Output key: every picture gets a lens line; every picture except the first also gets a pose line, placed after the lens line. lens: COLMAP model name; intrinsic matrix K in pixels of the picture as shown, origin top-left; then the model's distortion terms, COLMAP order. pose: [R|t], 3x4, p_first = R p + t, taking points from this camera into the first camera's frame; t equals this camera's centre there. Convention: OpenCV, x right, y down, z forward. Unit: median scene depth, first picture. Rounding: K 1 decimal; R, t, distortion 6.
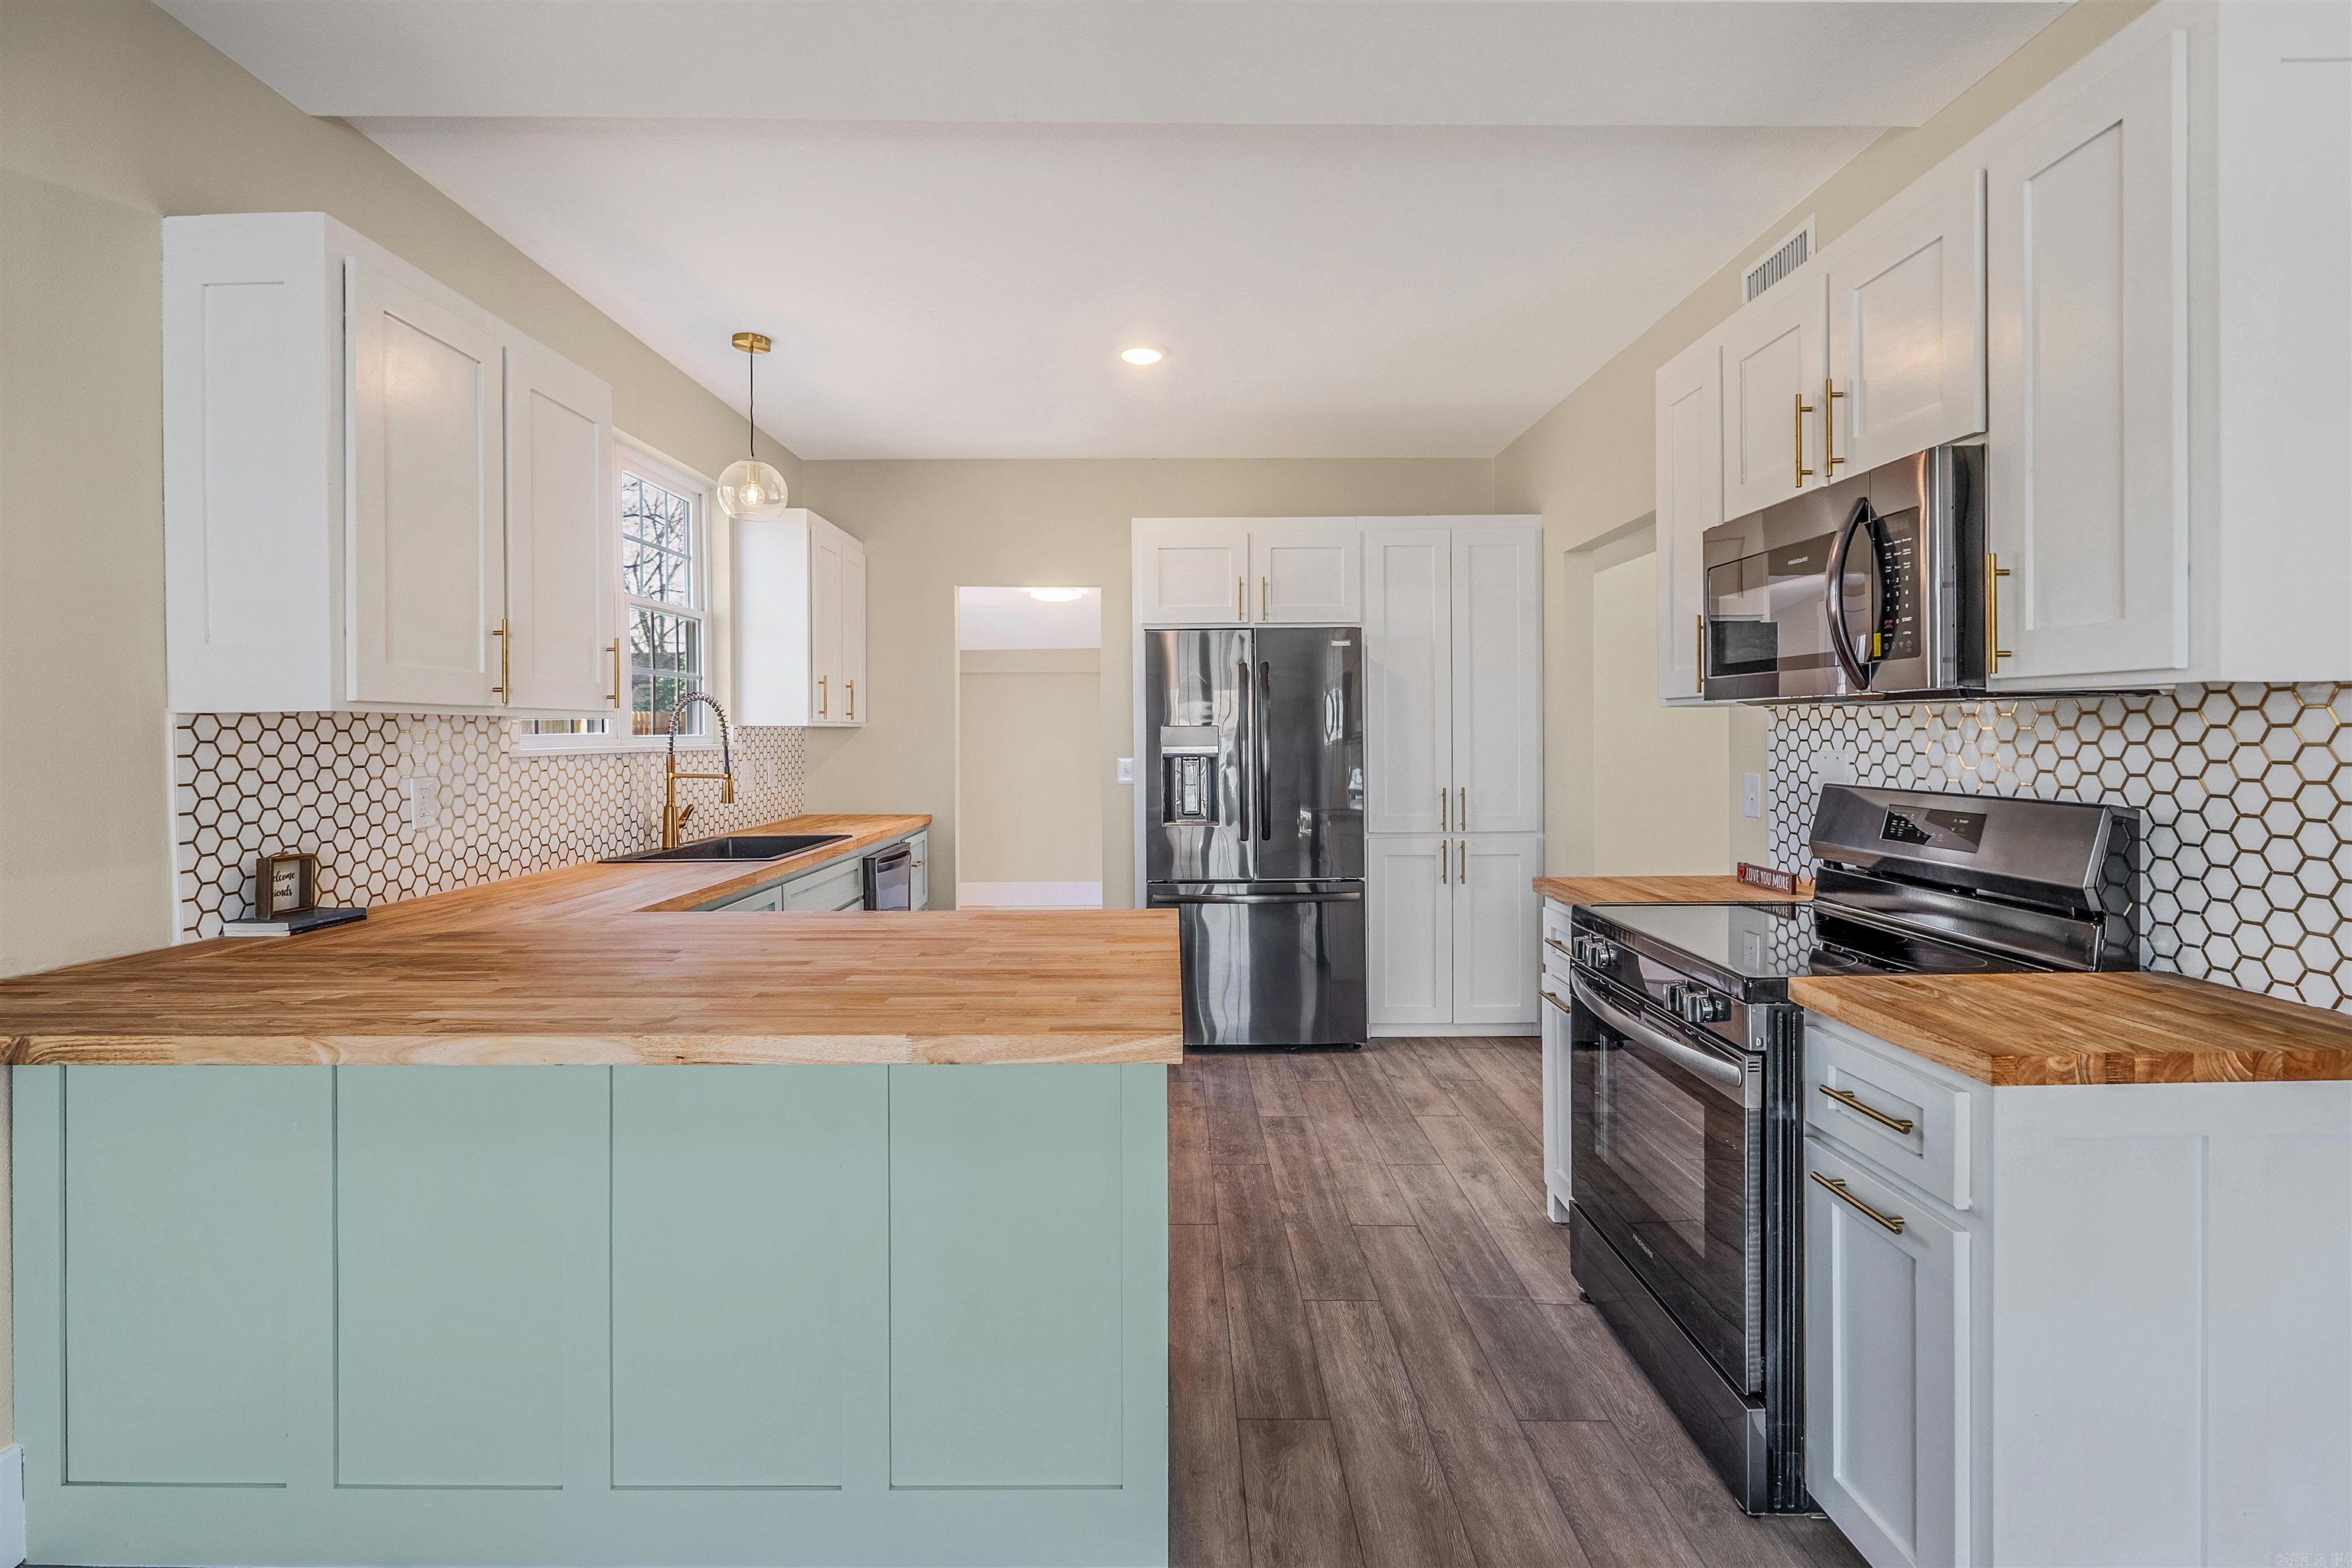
lens RADIAL K [[1060.6, 0, 1160.9], [0, 1060.6, 744.5], [0, 0, 1]] dist [-0.005213, -0.001031]
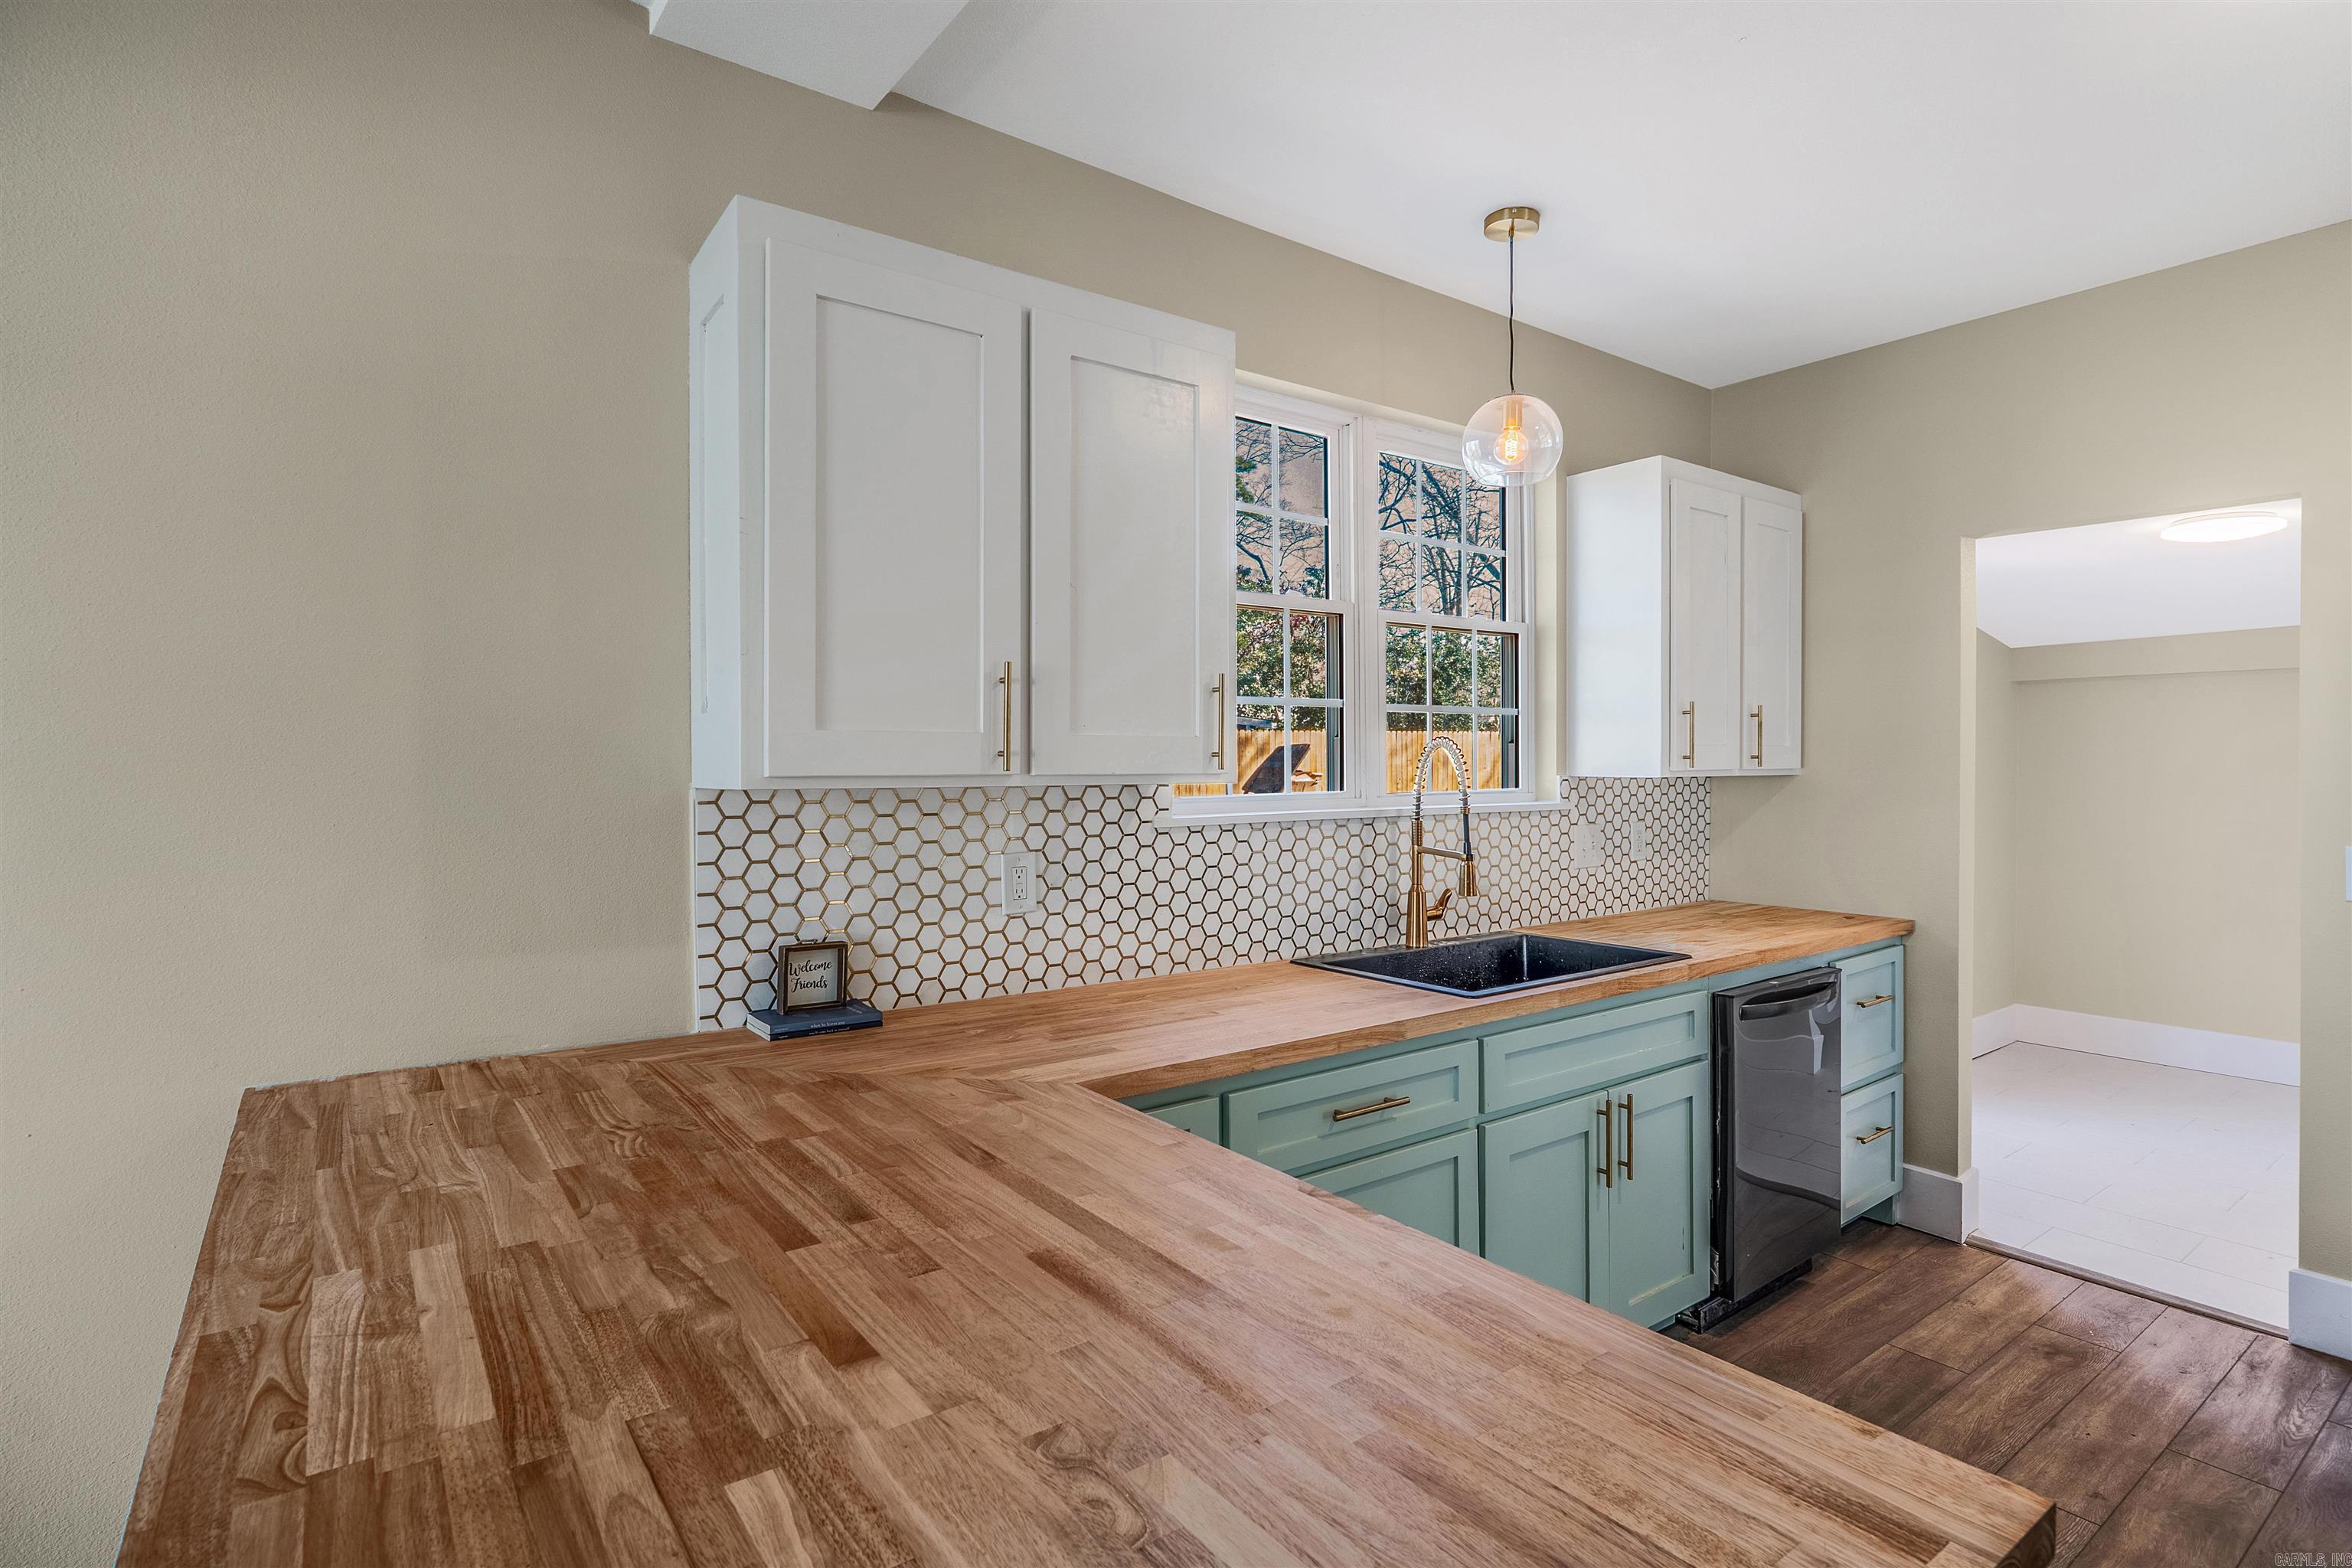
lens RADIAL K [[1130.7, 0, 1168.5], [0, 1130.7, 779.6], [0, 0, 1]] dist [-0.000475, -0.000458]
pose [[0.596154, 0.013374, -0.802759, 0.102219], [-0.007173, 0.999910, 0.011332, -0.040059], [0.802838, -0.000998, 0.596196, 0.568664]]
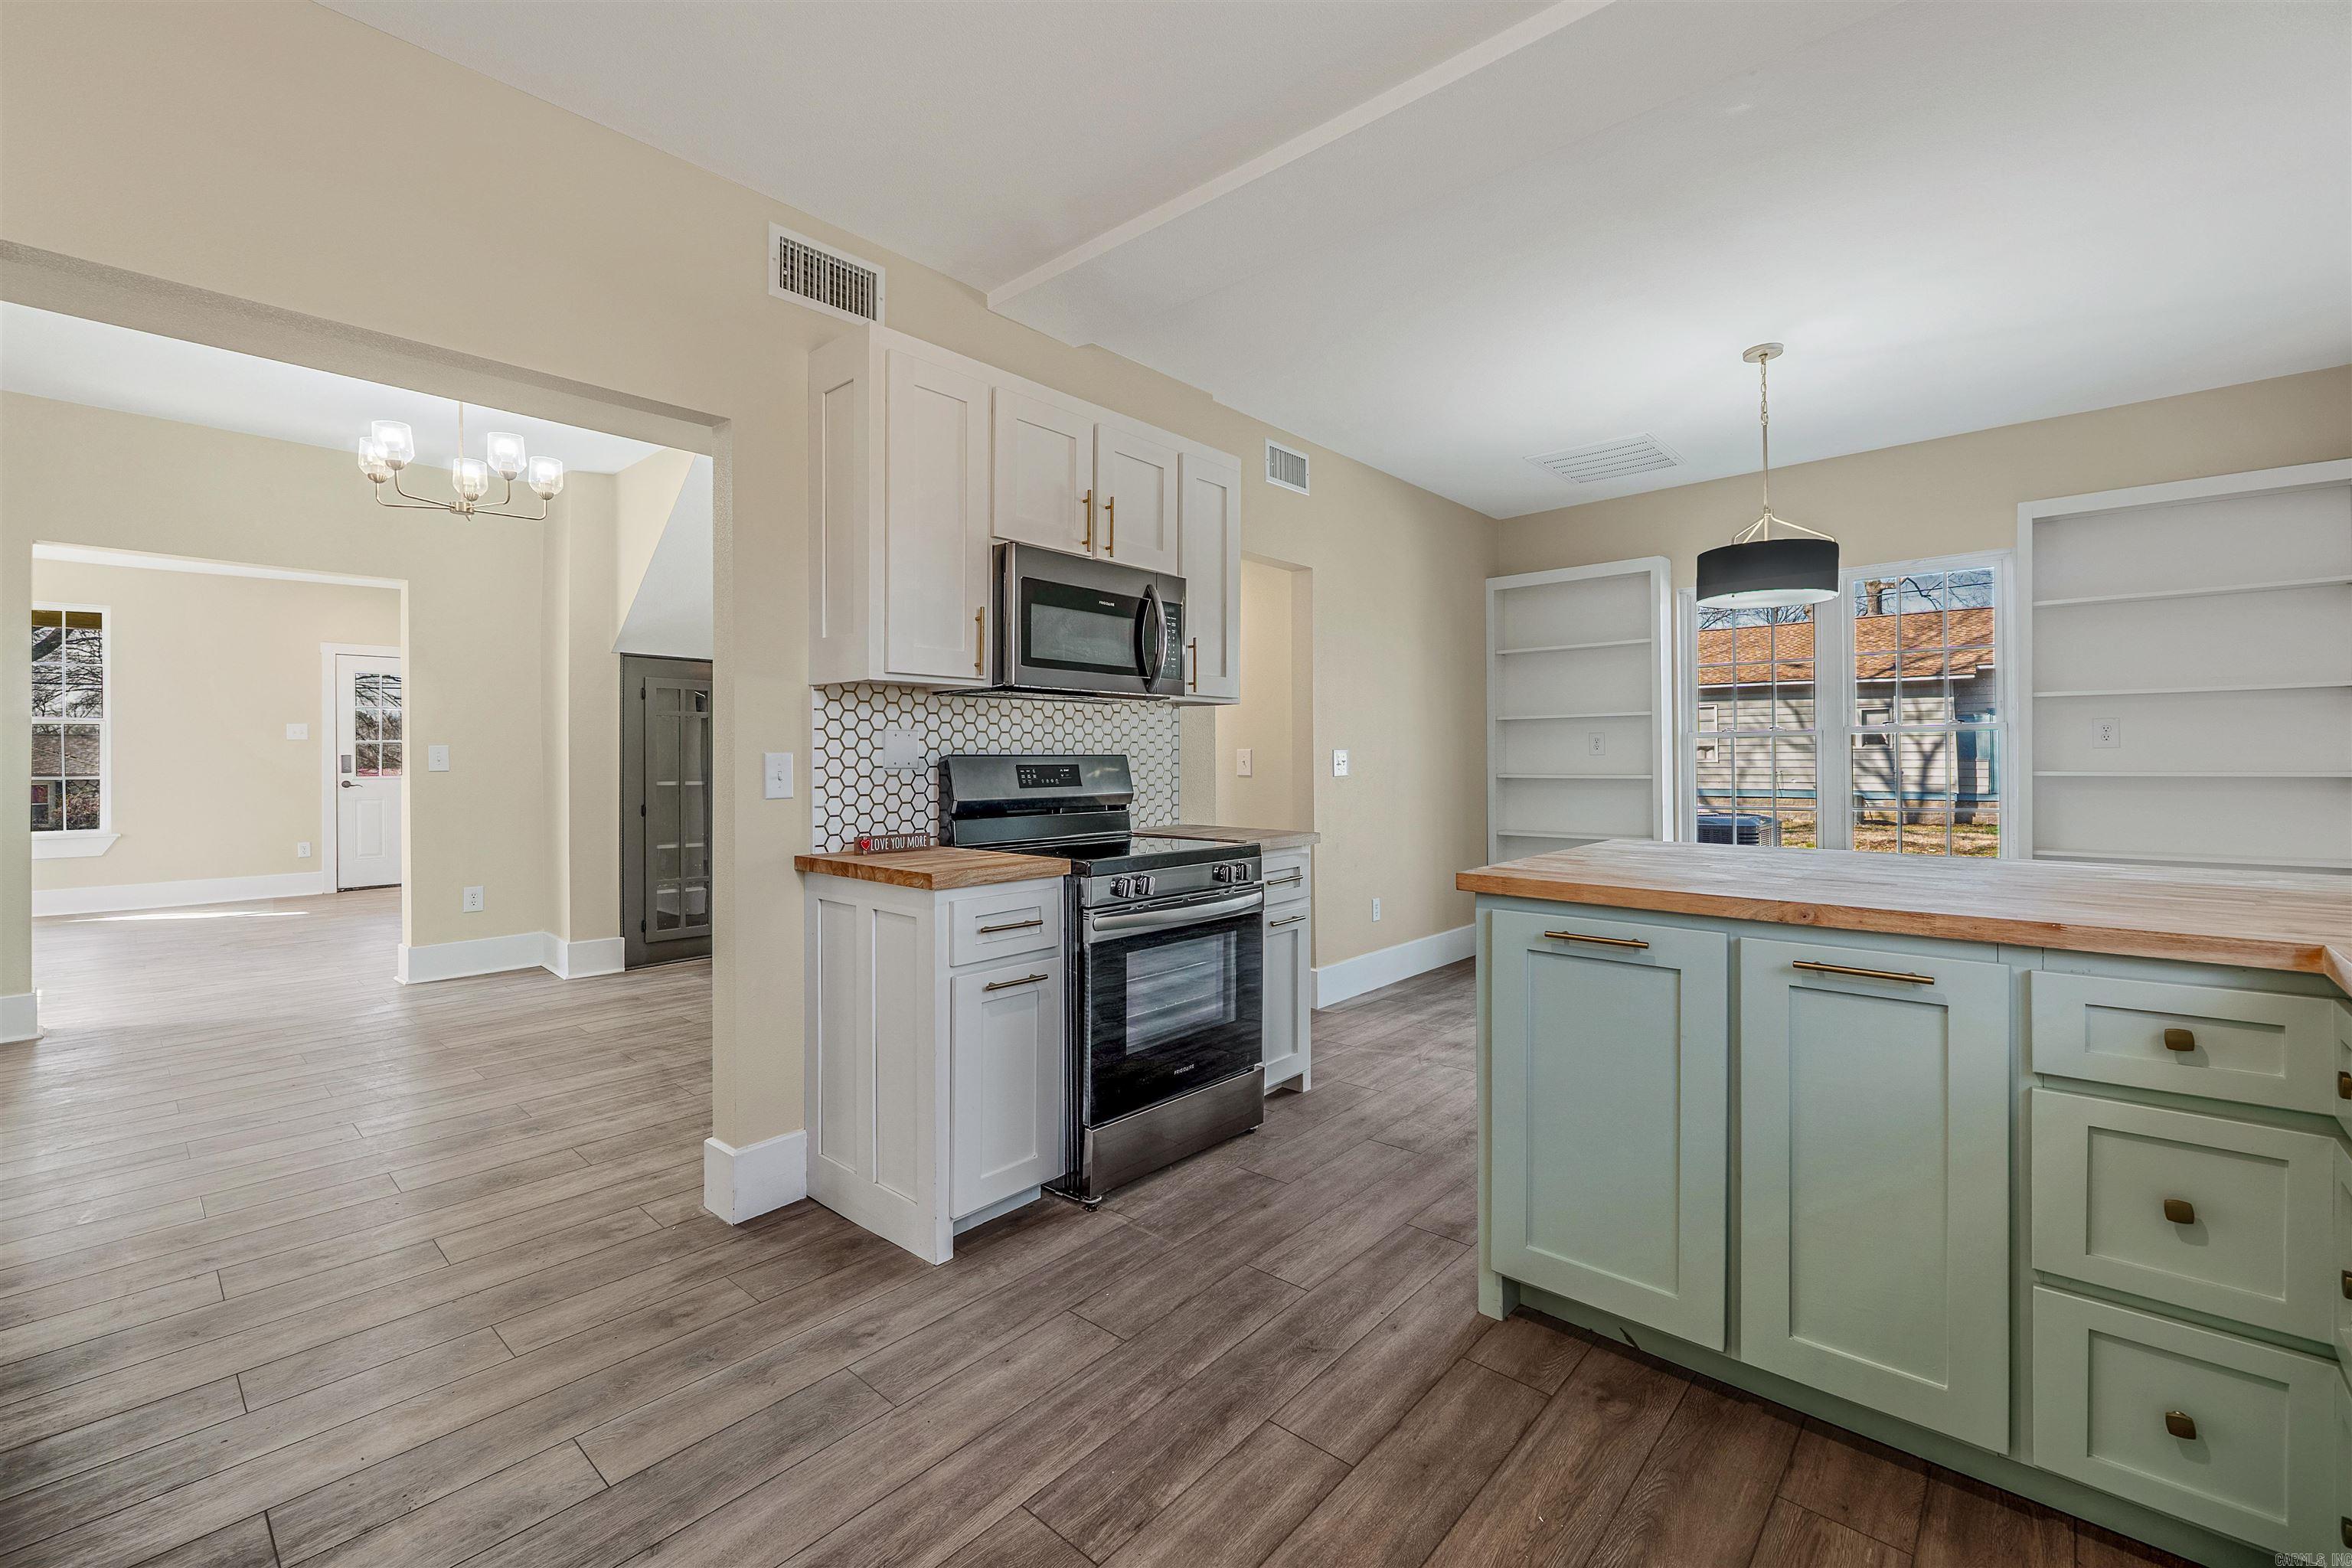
lens RADIAL K [[998.6, 0, 1175.6], [0, 998.6, 755.5], [0, 0, 1]] dist [-0.003620, -0.001588]
pose [[-0.753200, 0.010359, 0.657709, -0.356325], [0.014393, 0.999896, 0.000734, 0.040178], [-0.657634, 0.010020, -0.753271, 1.684556]]
